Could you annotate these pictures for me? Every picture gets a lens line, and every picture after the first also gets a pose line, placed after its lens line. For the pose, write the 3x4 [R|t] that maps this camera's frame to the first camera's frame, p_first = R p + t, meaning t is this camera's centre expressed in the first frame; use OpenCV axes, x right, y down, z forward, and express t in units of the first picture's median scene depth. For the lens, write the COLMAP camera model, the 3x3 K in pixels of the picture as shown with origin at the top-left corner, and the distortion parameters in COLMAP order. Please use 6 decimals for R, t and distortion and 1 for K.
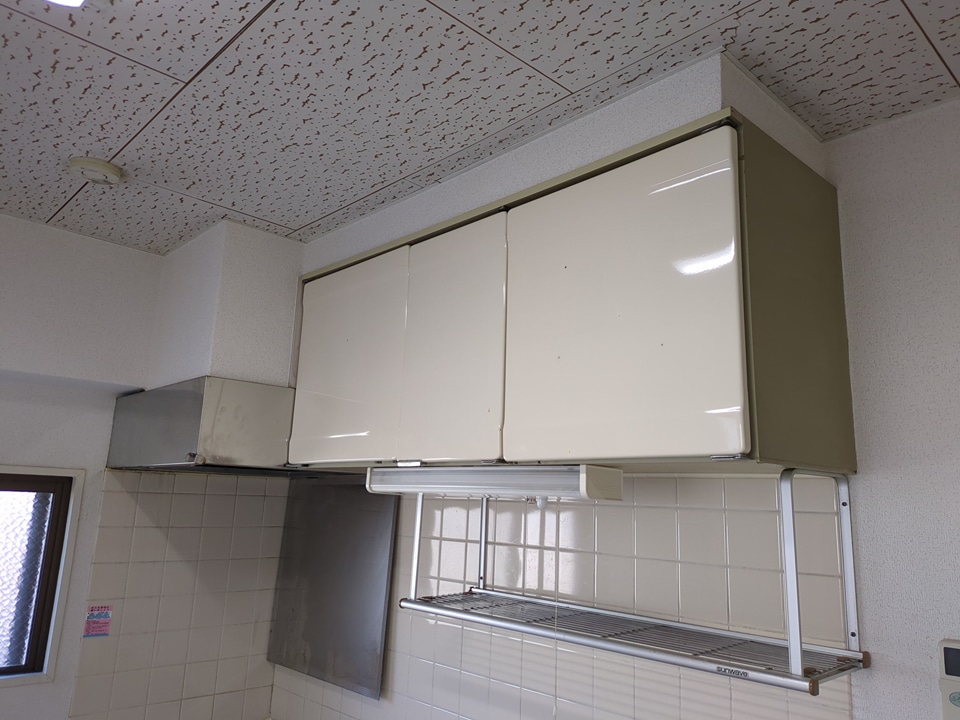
lens RADIAL K [[712.9, 0, 480.0], [0, 712.9, 360.0], [0, 0, 1]] dist [0.021154, -0.000932]
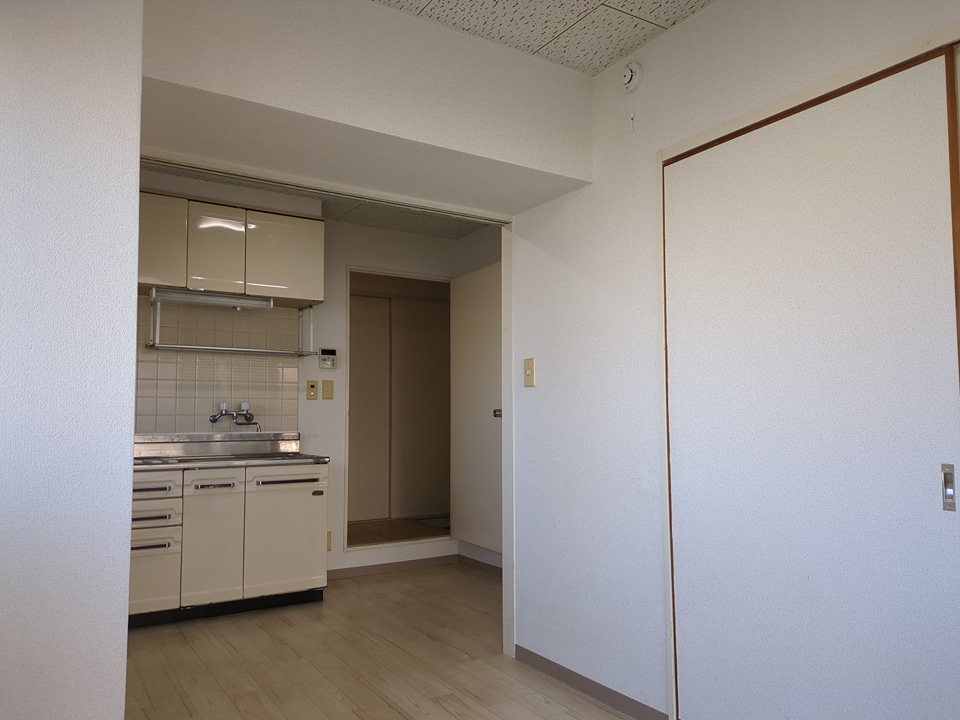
lens RADIAL K [[712.9, 0, 480.0], [0, 712.9, 360.0], [0, 0, 1]] dist [0.021154, -0.000932]
pose [[0.197164, 0.040679, 0.979526, -2.955369], [-0.193603, 0.981078, -0.001774, 0.240003], [-0.961064, -0.189289, 0.201309, -0.713178]]
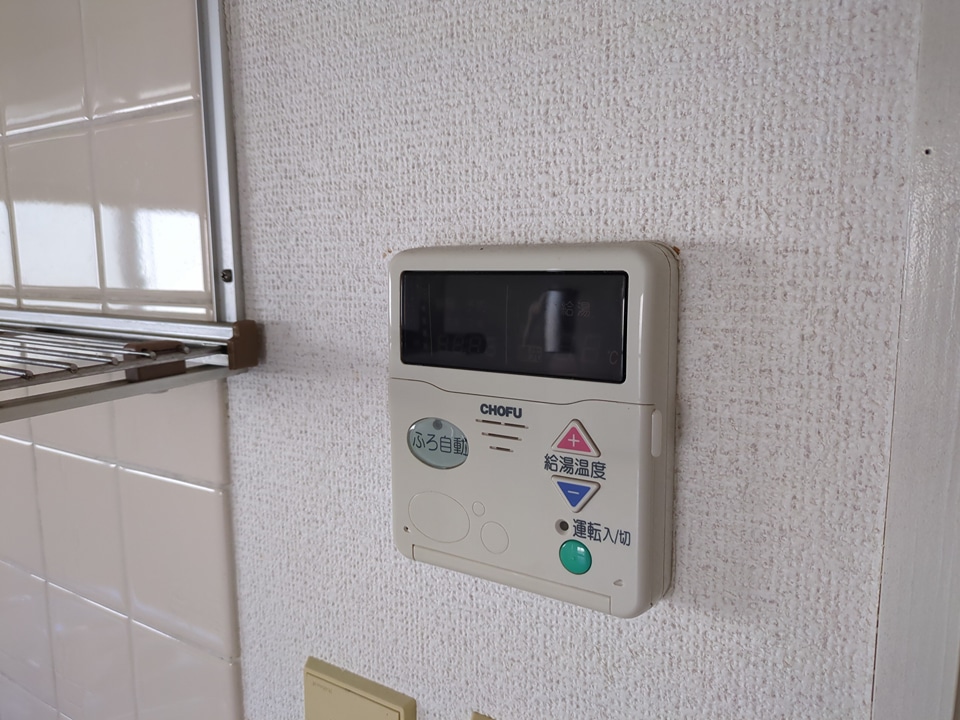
lens RADIAL K [[712.9, 0, 480.0], [0, 712.9, 360.0], [0, 0, 1]] dist [0.021154, -0.000932]
pose [[0.970515, -0.082150, 0.226609, 0.517321], [-0.002790, 0.936238, 0.351355, 0.283842], [-0.241024, -0.341628, 0.908404, 0.623566]]
